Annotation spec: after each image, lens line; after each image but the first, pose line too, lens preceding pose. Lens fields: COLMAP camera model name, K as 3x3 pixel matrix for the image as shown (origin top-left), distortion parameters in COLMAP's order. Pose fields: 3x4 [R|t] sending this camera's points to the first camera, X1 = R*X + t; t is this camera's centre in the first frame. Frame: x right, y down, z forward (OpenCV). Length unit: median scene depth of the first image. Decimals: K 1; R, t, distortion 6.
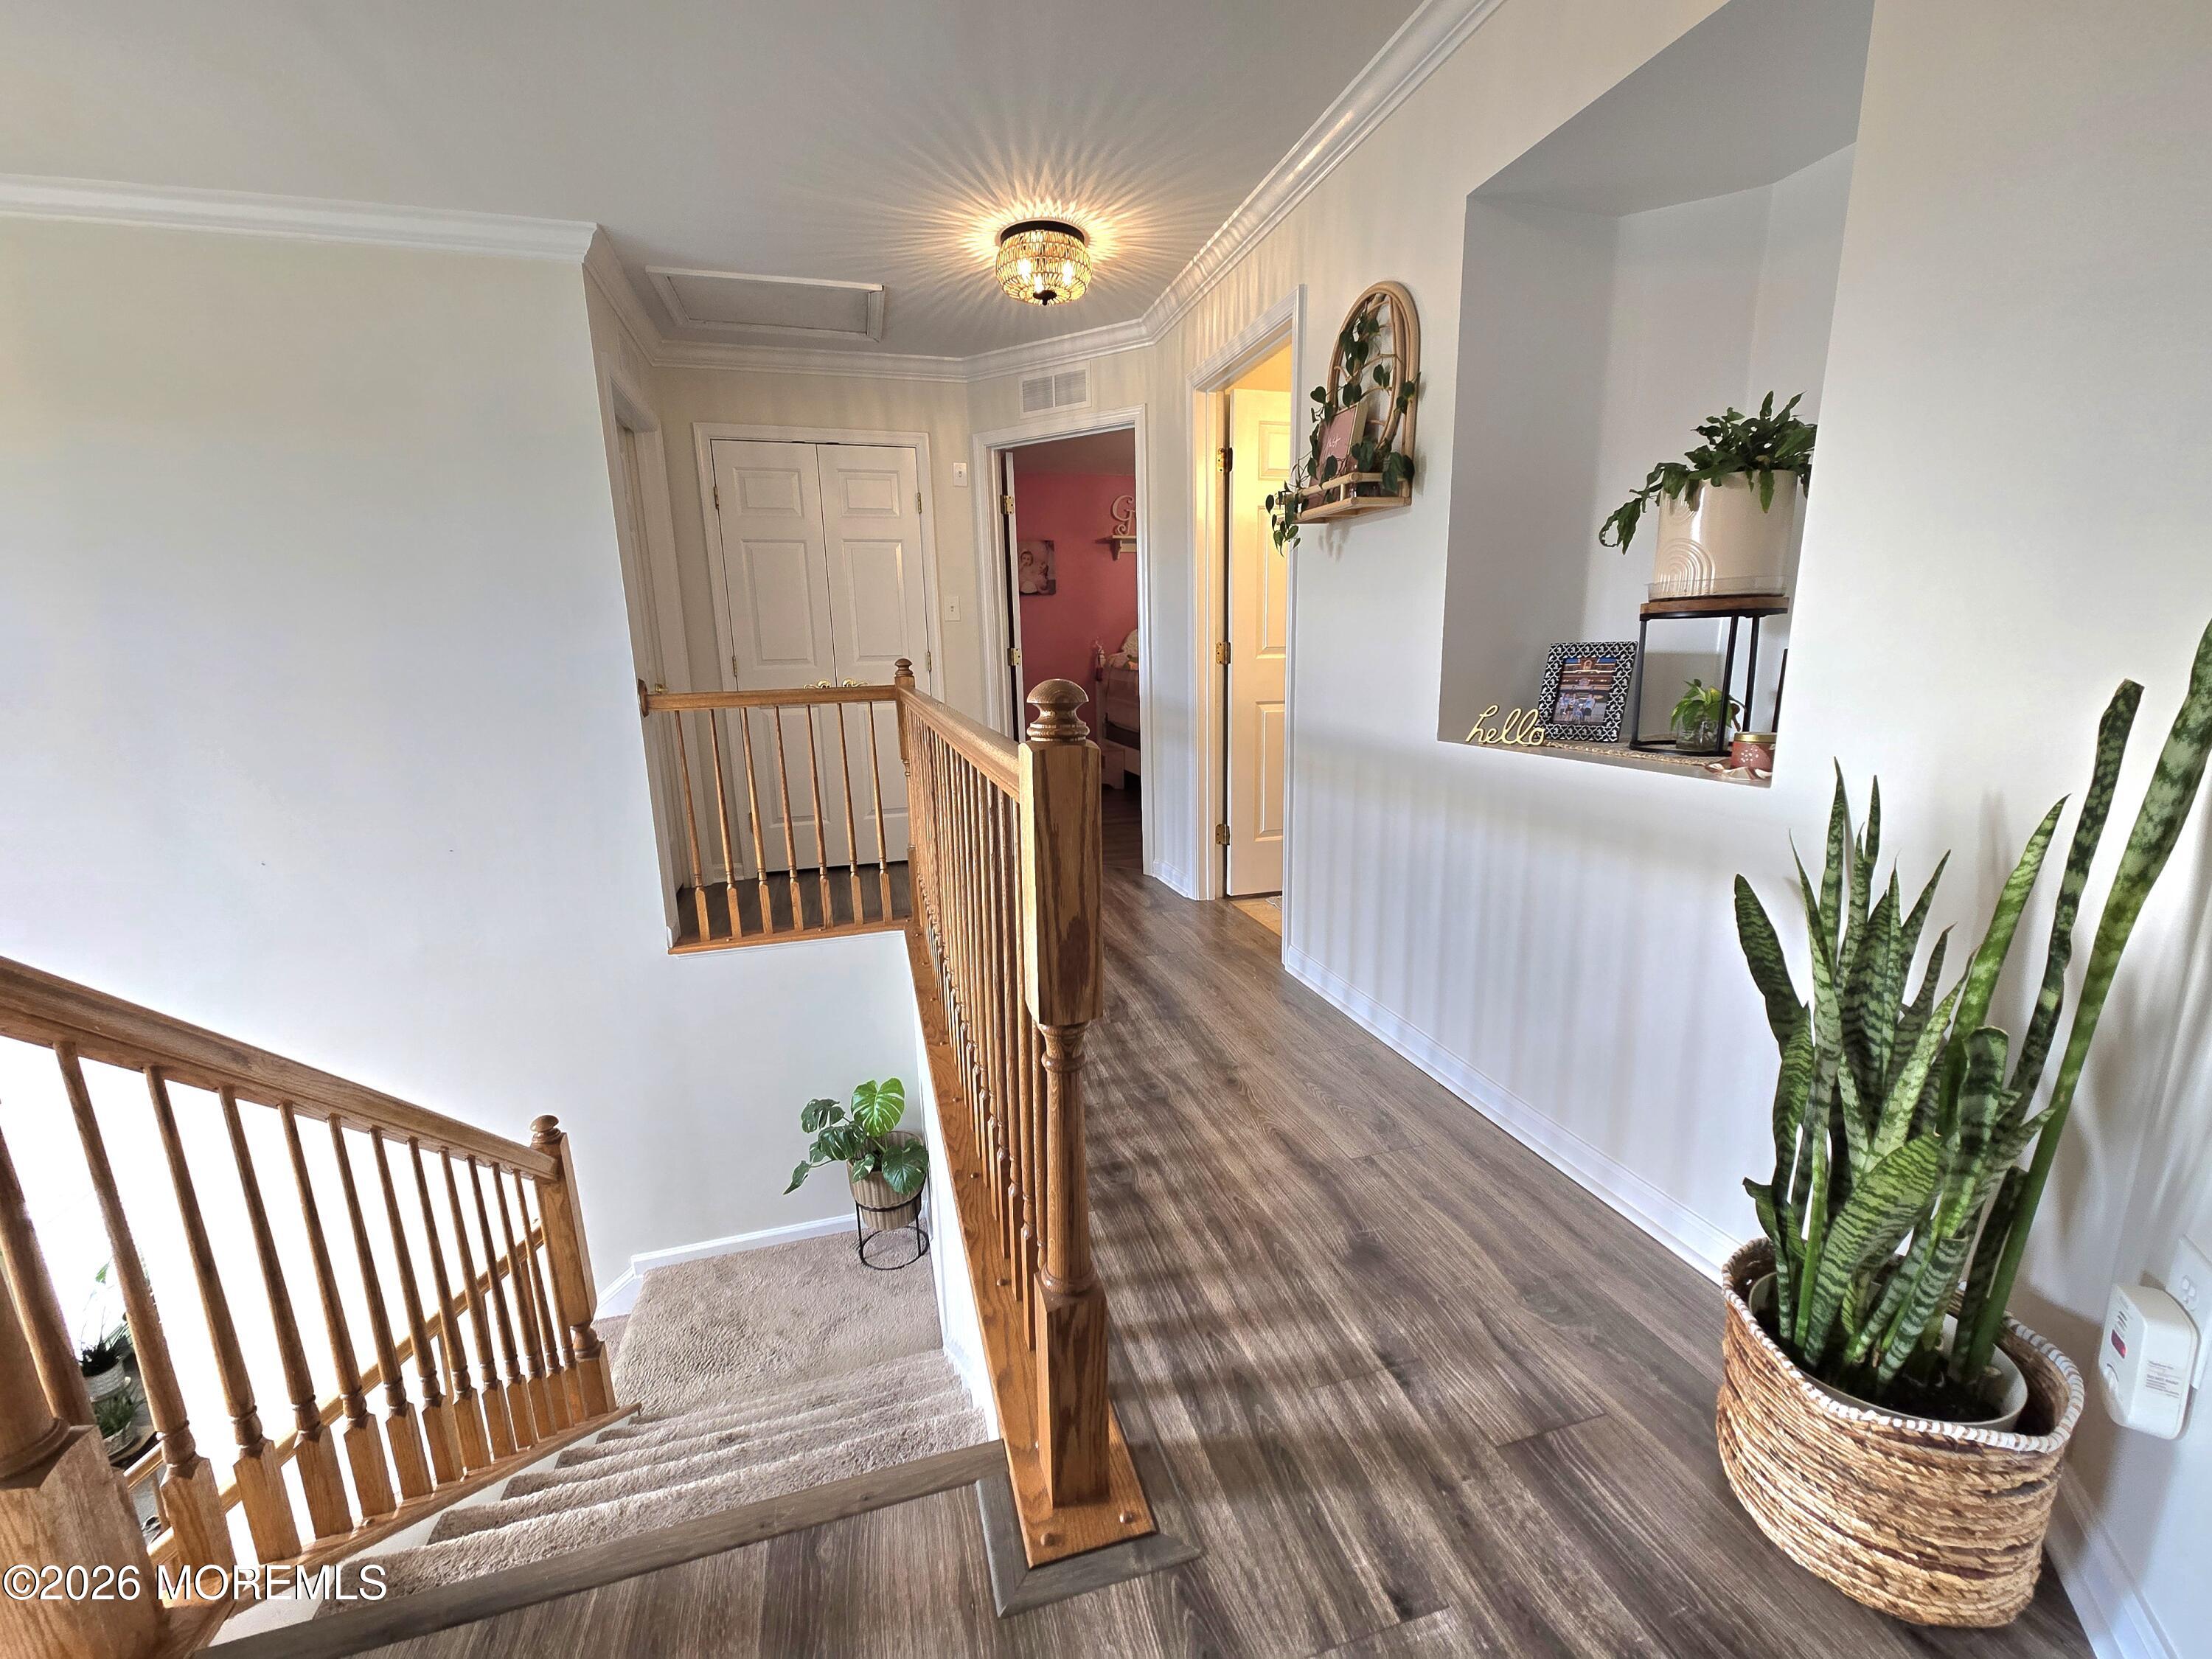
lens RADIAL K [[902.2, 0, 1107.2], [0, 902.2, 833.2], [0, 0, 1]] dist [0.000485, 0.000144]
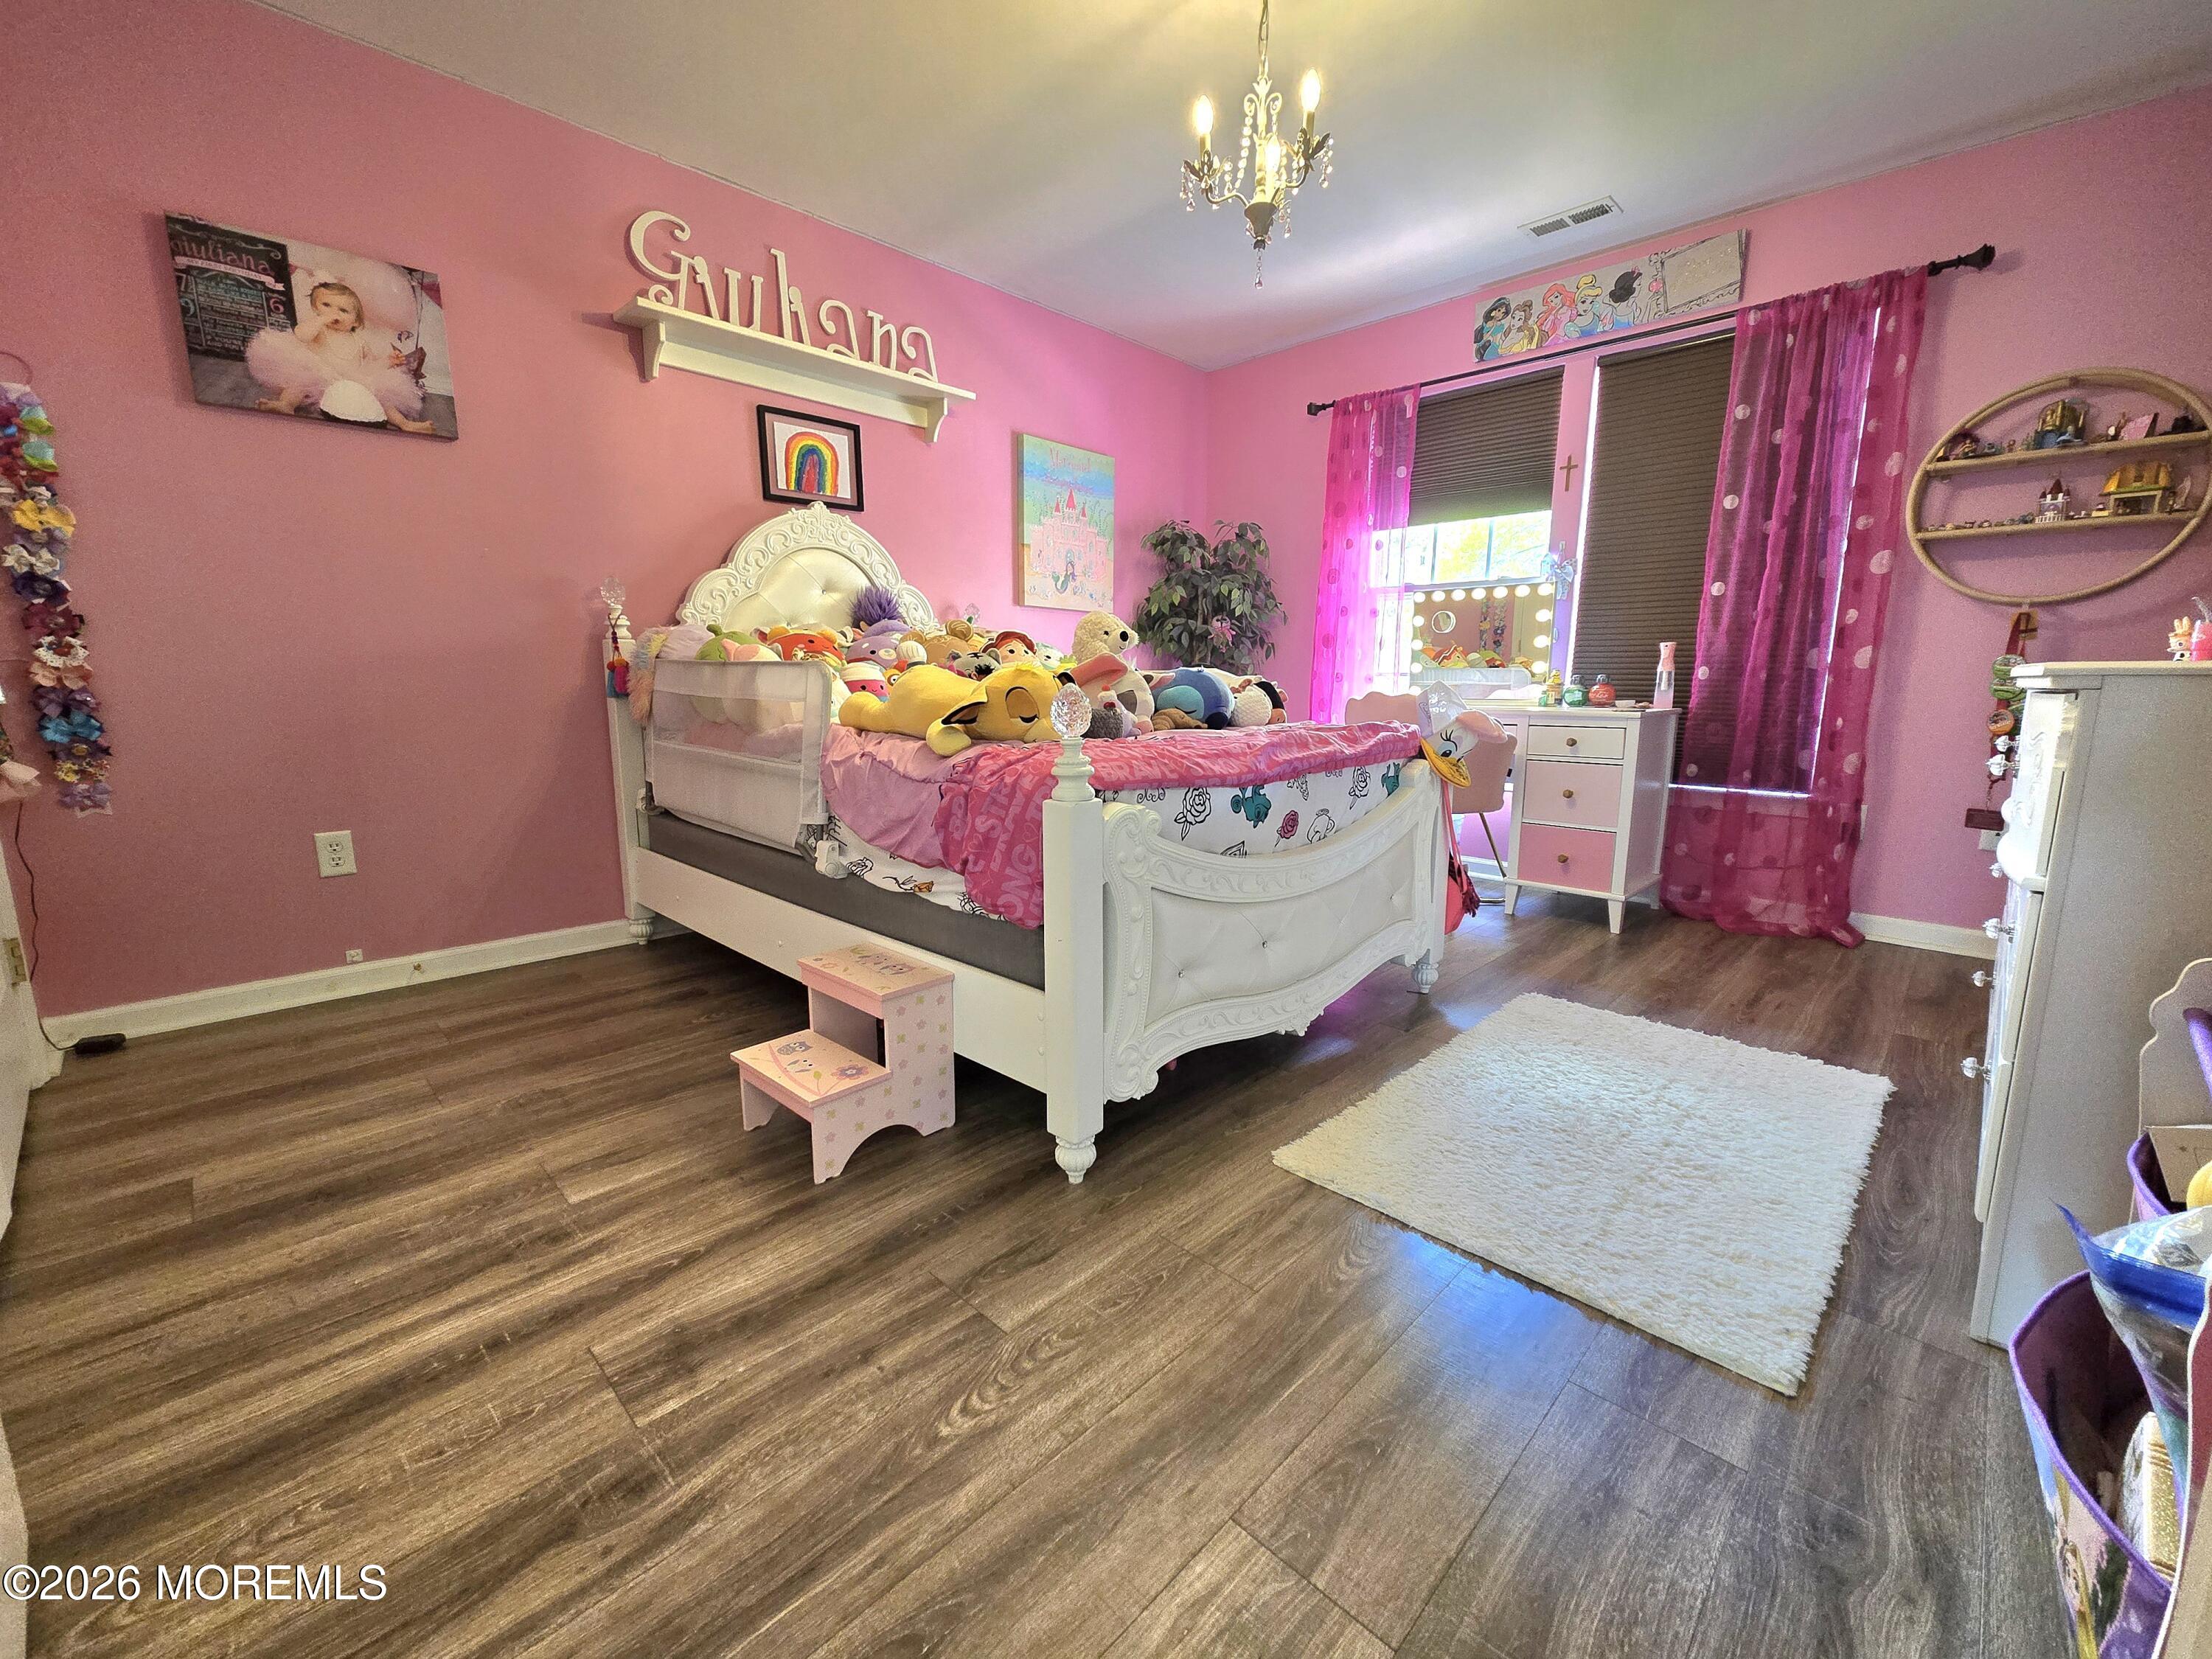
lens RADIAL K [[902.2, 0, 1107.2], [0, 902.2, 833.2], [0, 0, 1]] dist [0.000485, 0.000144]
pose [[0.869267, -0.058469, 0.490873, -0.019843], [0.082177, 0.996256, -0.026857, -0.088967], [-0.487465, 0.063684, 0.870817, 0.594204]]
